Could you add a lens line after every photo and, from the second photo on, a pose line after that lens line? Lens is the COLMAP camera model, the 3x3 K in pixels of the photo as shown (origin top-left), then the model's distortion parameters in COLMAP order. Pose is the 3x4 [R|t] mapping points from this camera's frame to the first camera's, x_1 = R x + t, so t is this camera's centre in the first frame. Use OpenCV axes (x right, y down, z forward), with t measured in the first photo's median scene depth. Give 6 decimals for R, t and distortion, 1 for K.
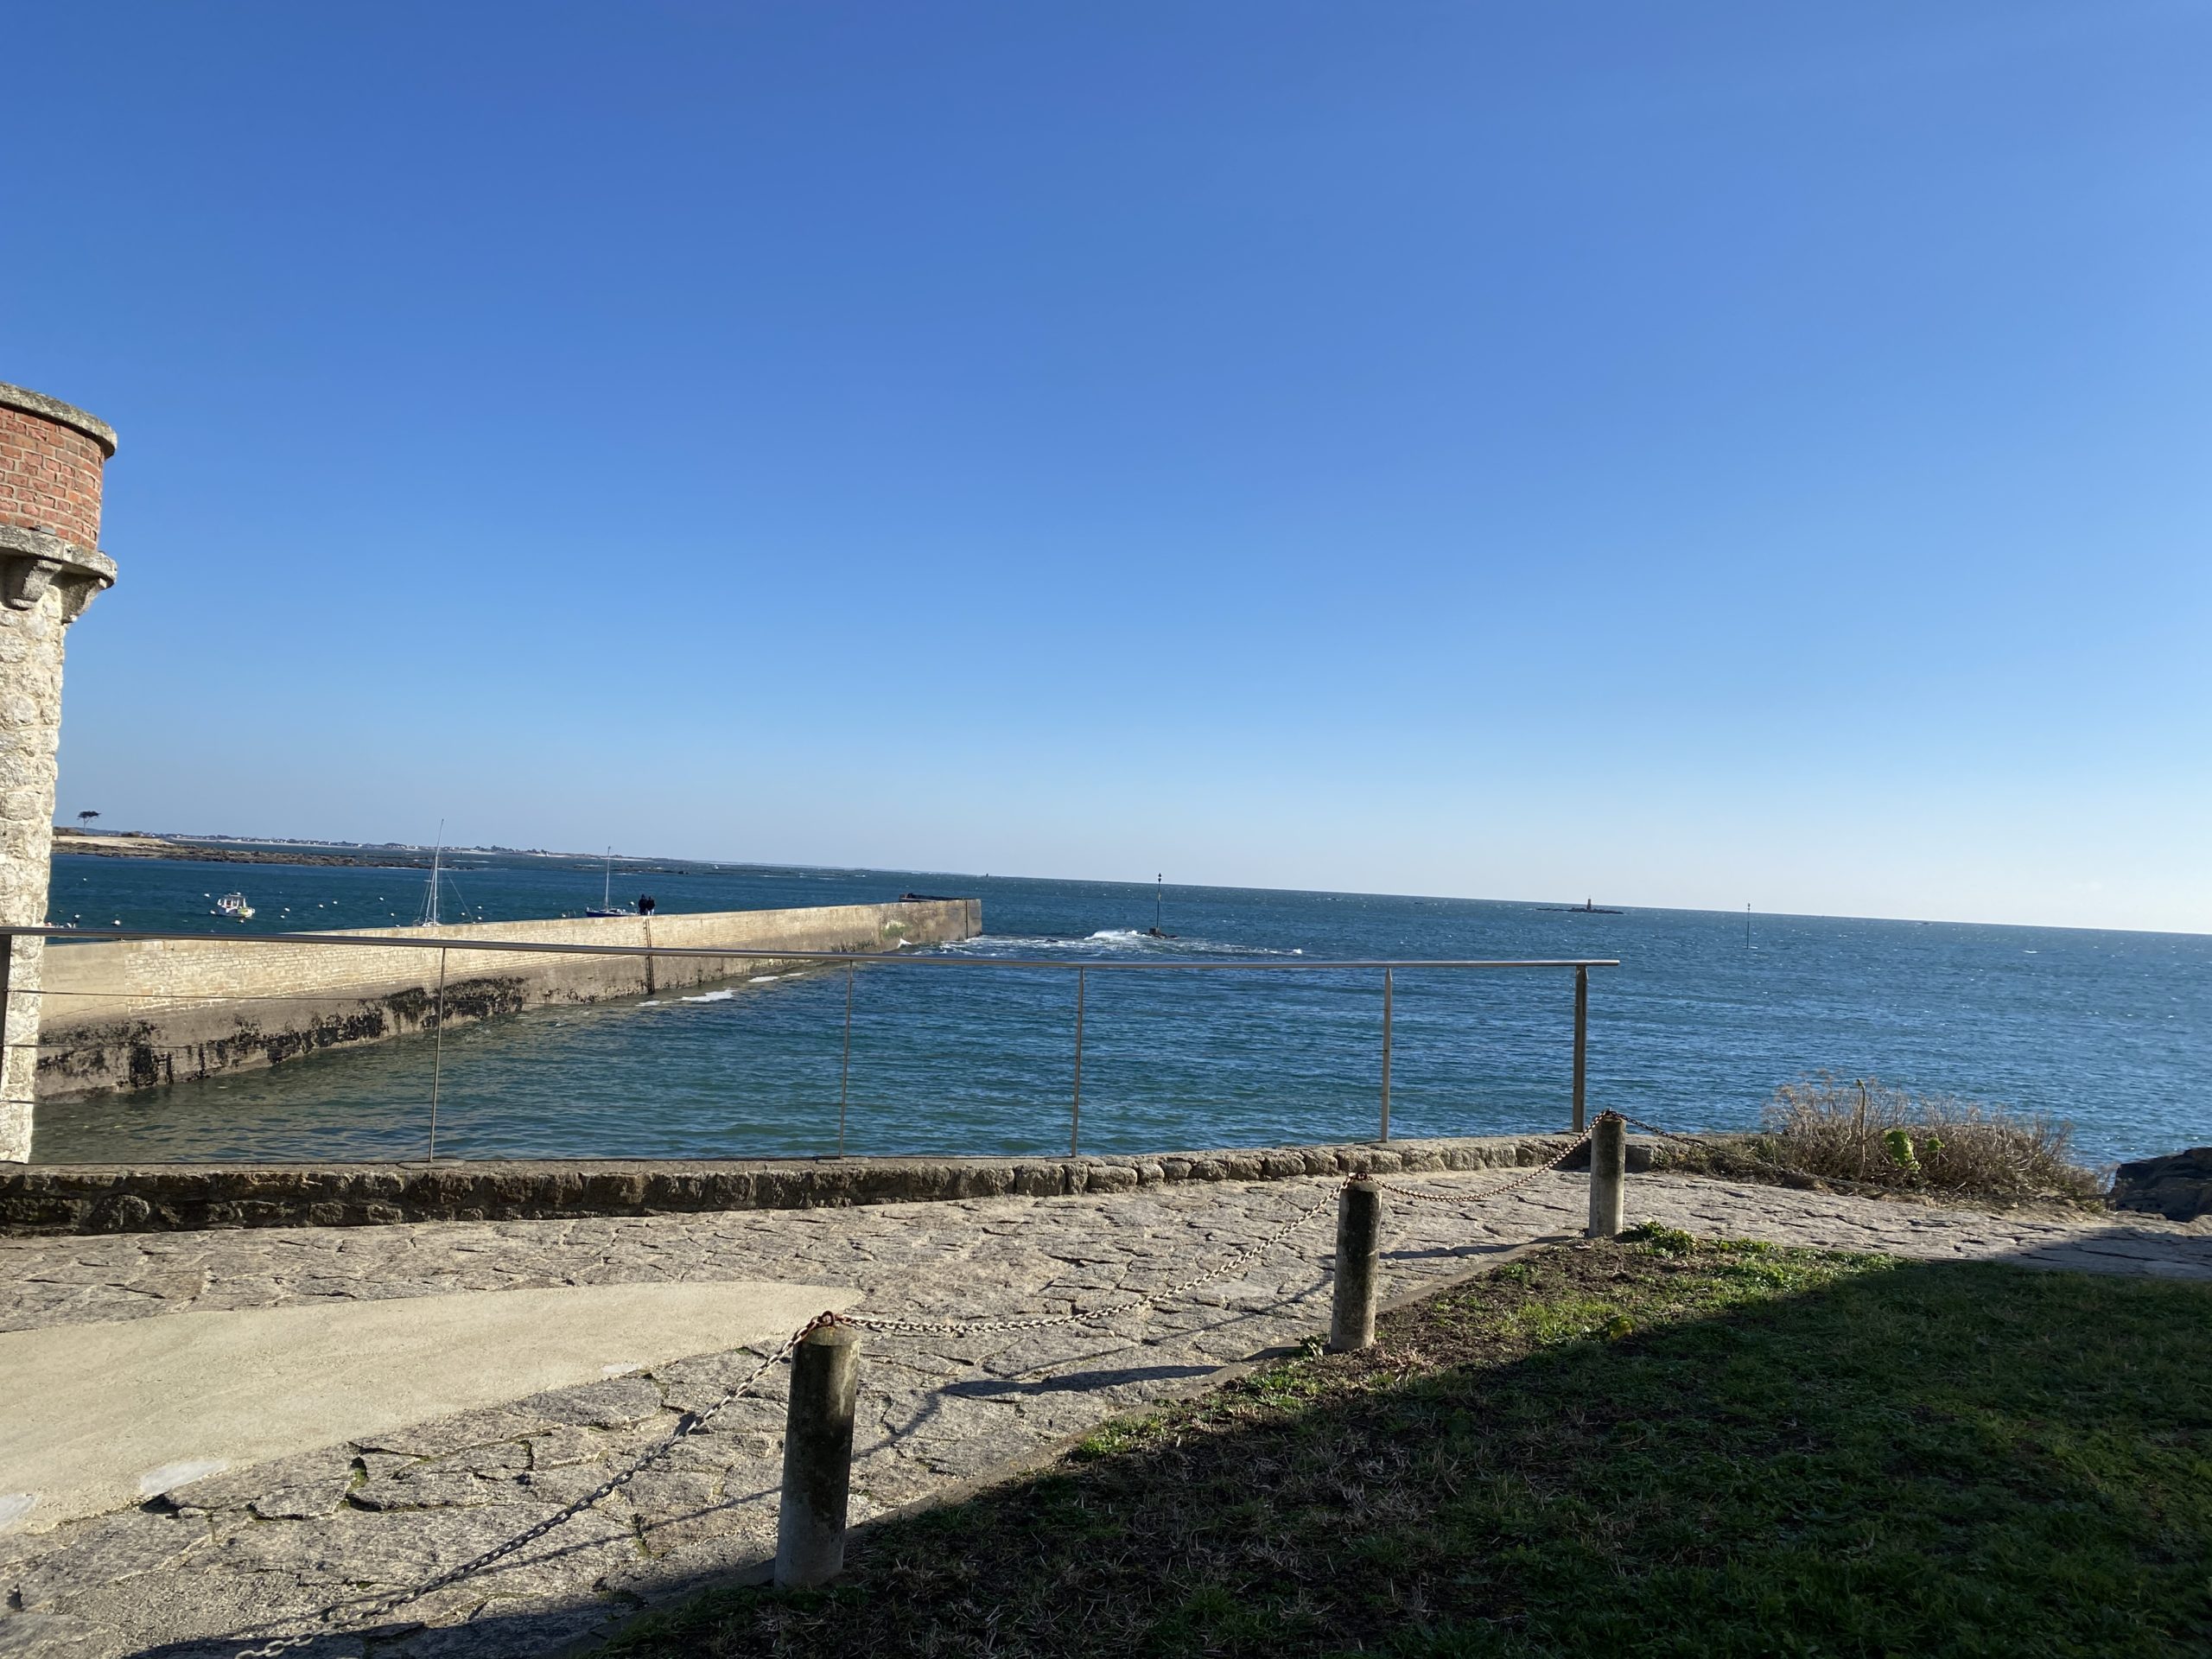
lens RADIAL K [[1684.8, 0, 1109.4], [0, 1684.8, 808.5], [0, 0, 1]] dist [0.042893, -0.013202]
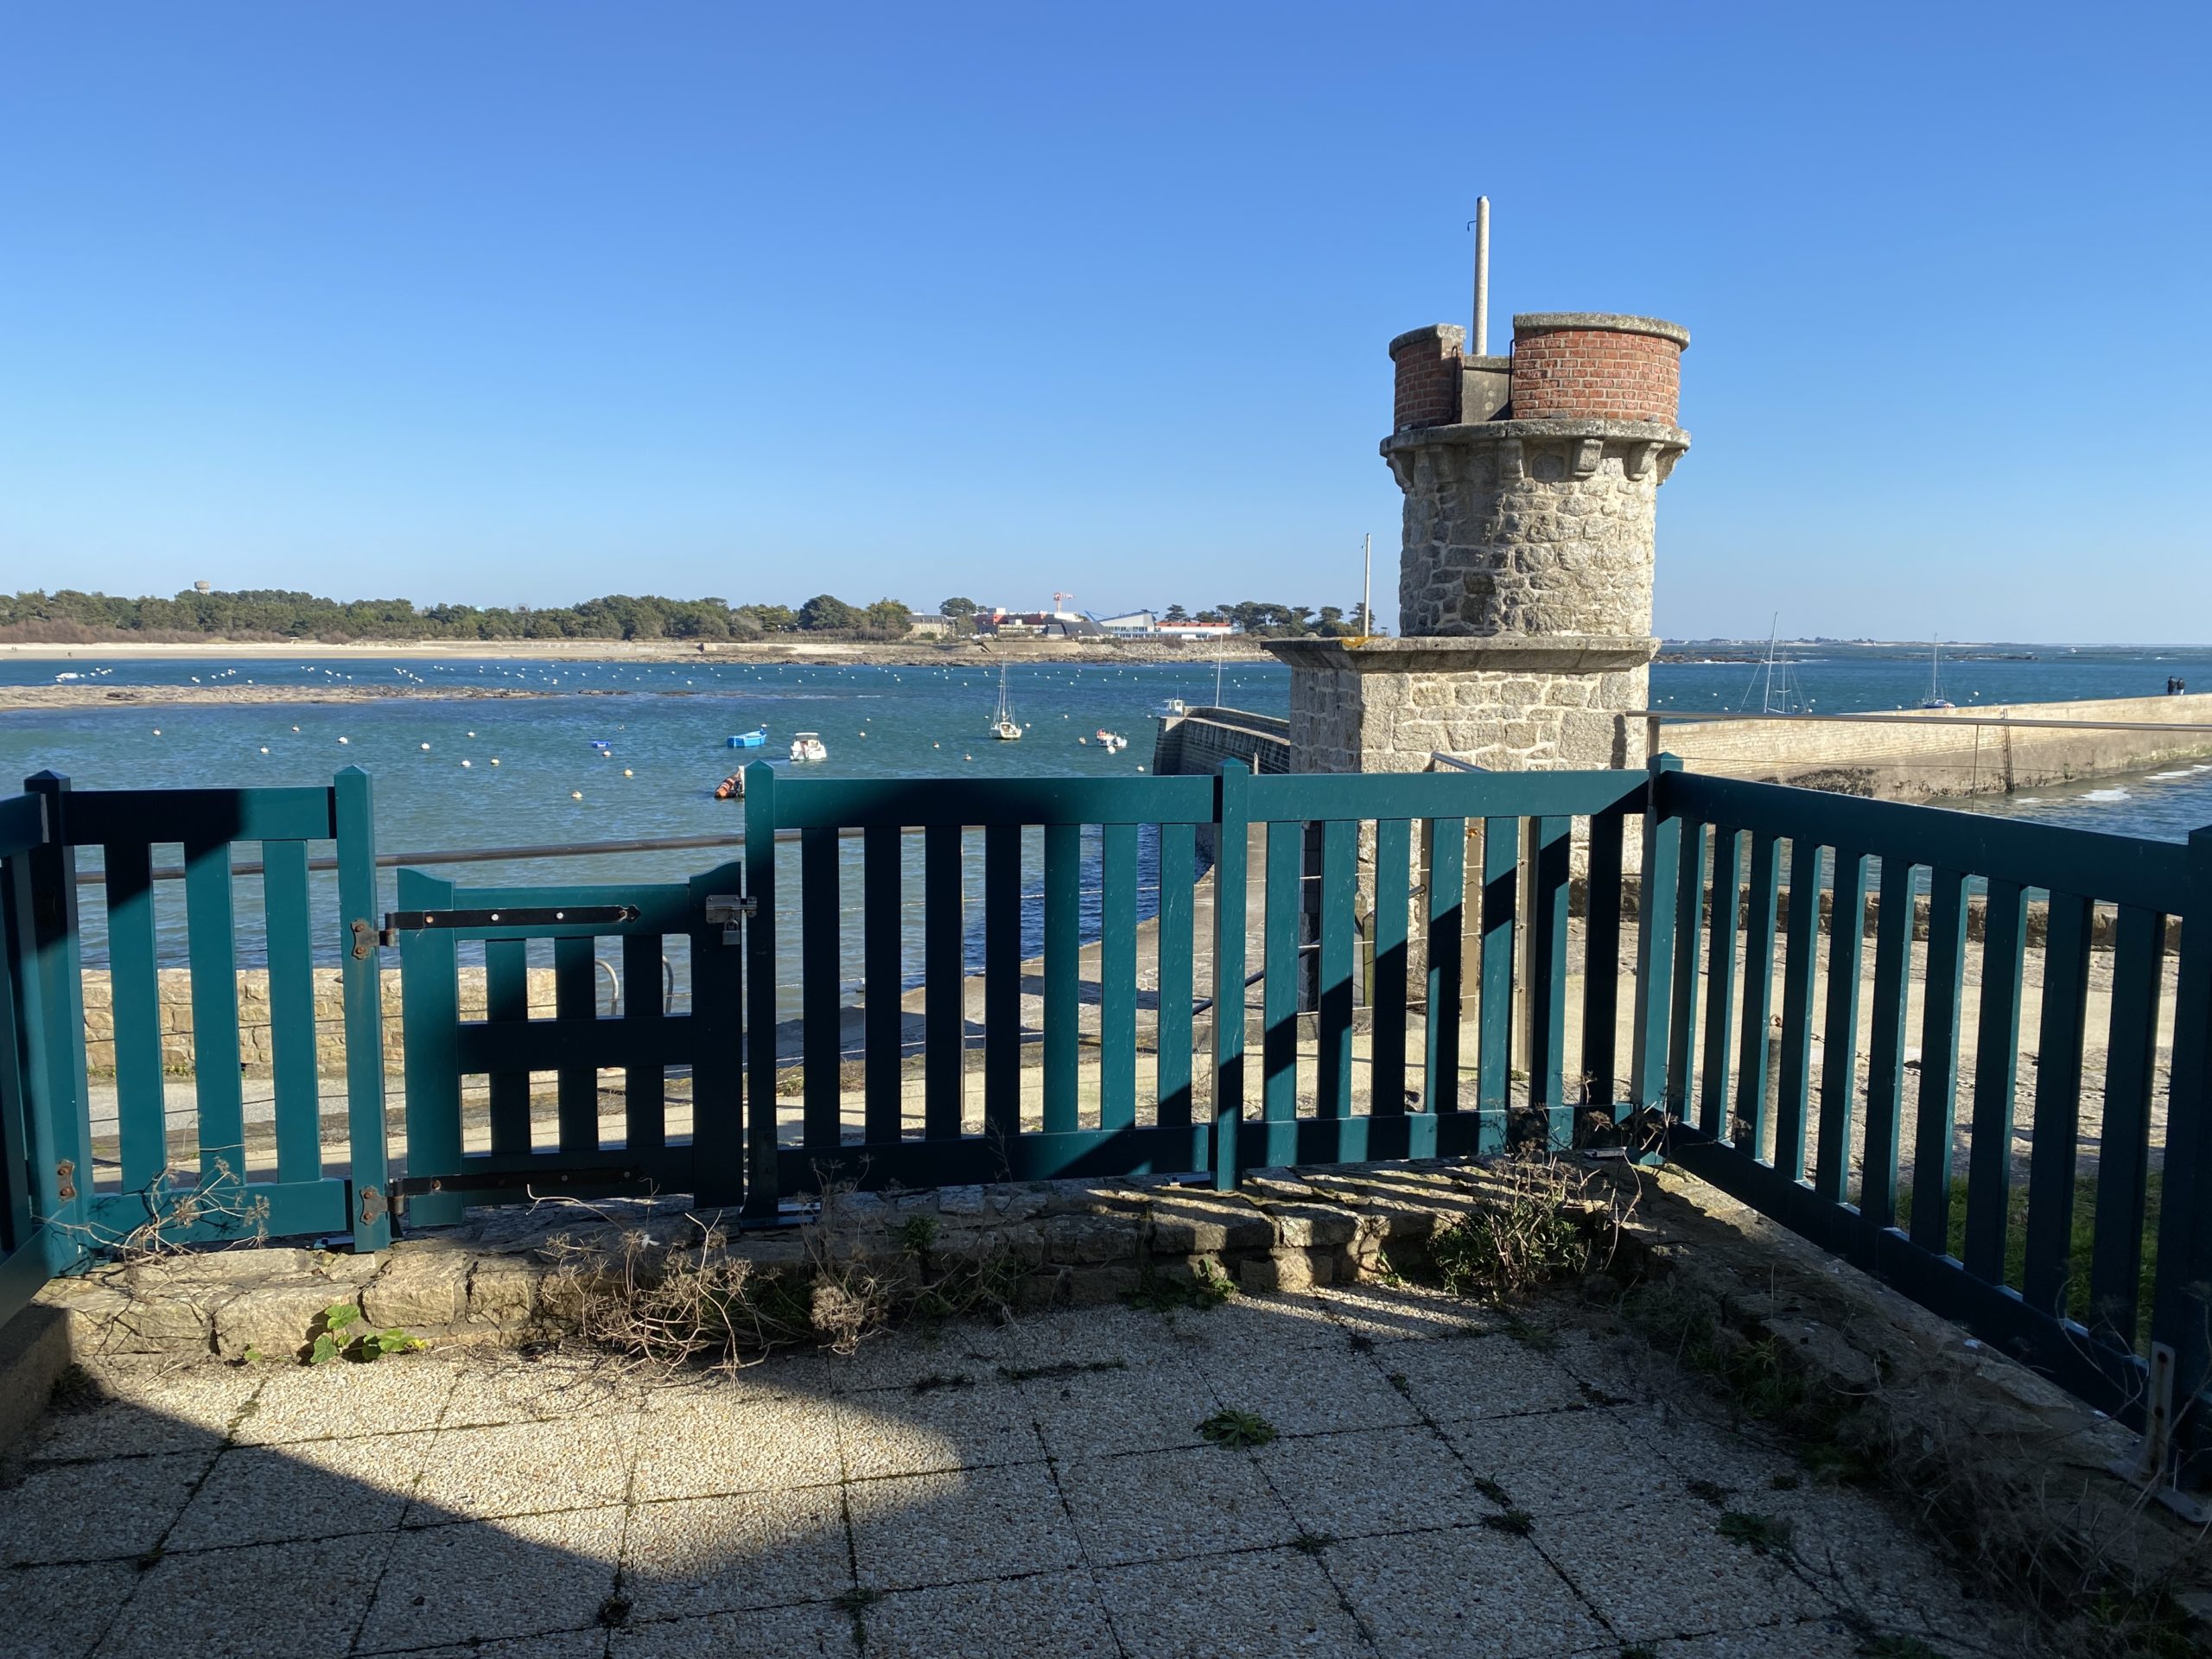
lens RADIAL K [[1684.8, 0, 1103.4], [0, 1684.8, 819.0], [0, 0, 1]] dist [0.042893, -0.013202]
pose [[0.735540, 0.032327, -0.676710, -0.021514], [0.054234, 0.992846, 0.106378, -0.014600], [0.675307, -0.114946, 0.728524, -0.305045]]
